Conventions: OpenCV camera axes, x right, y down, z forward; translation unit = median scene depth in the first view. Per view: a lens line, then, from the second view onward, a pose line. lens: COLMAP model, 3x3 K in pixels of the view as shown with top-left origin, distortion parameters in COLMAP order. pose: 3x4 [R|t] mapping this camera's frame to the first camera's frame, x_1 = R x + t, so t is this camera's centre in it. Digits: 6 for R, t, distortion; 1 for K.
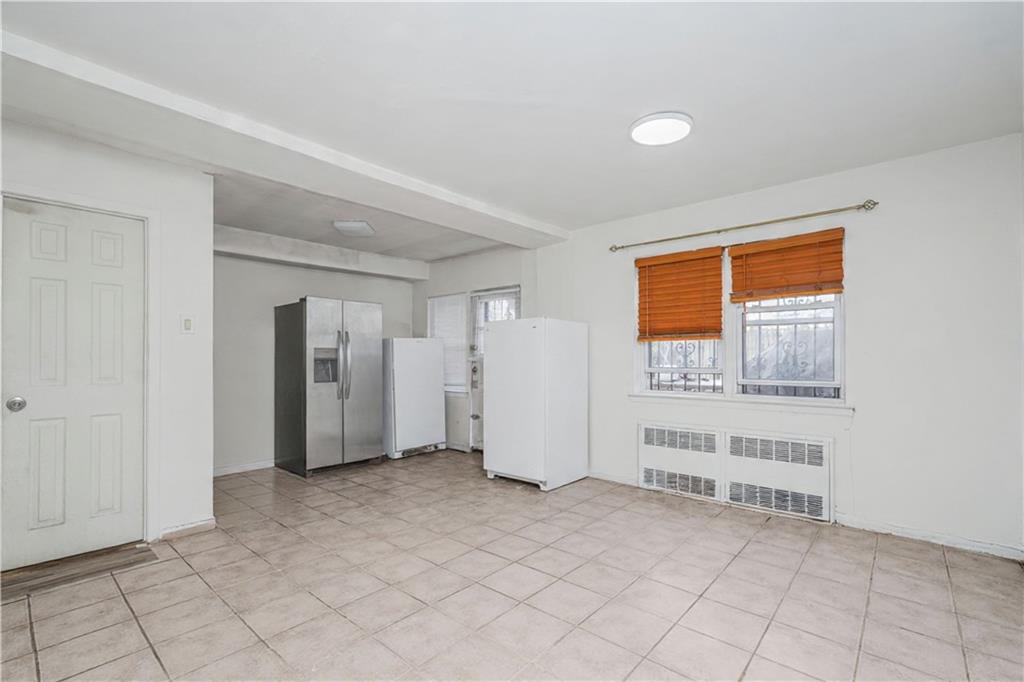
lens RADIAL K [[454.7, 0, 516.5], [0, 454.7, 356.4], [0, 0, 1]] dist [-0.000349, 0.001557]
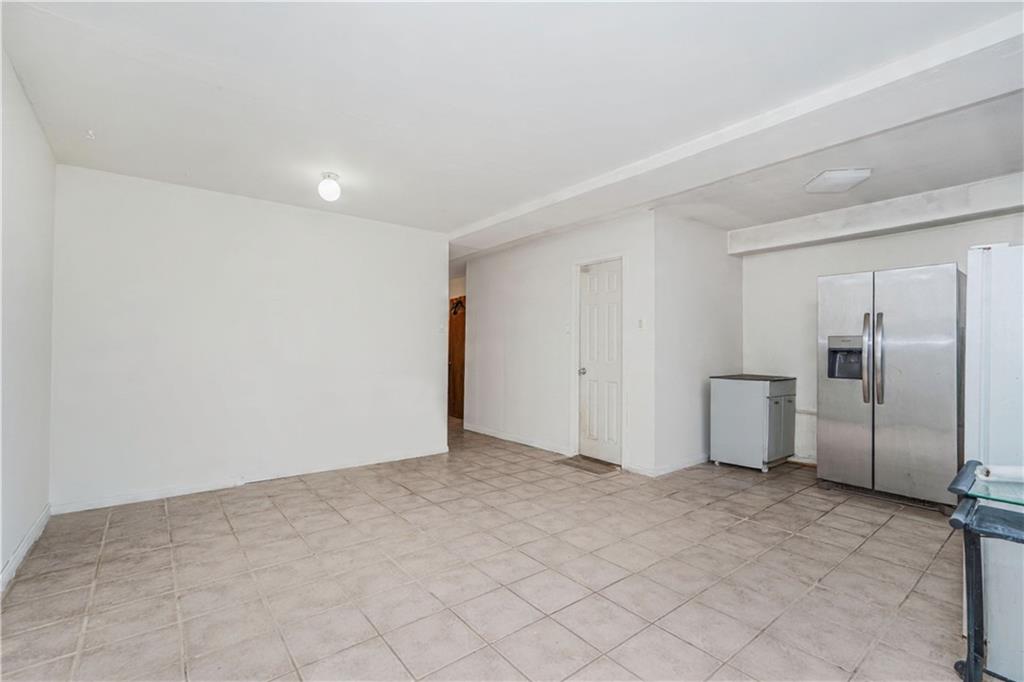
lens RADIAL K [[454.7, 0, 511.5], [0, 454.7, 345.1], [0, 0, 1]] dist [-0.000349, 0.001557]
pose [[-0.171626, -0.008565, -0.985125, 0.660949], [-0.000143, 0.999962, -0.008669, 0.007089], [0.985162, -0.001347, -0.171621, 0.777646]]
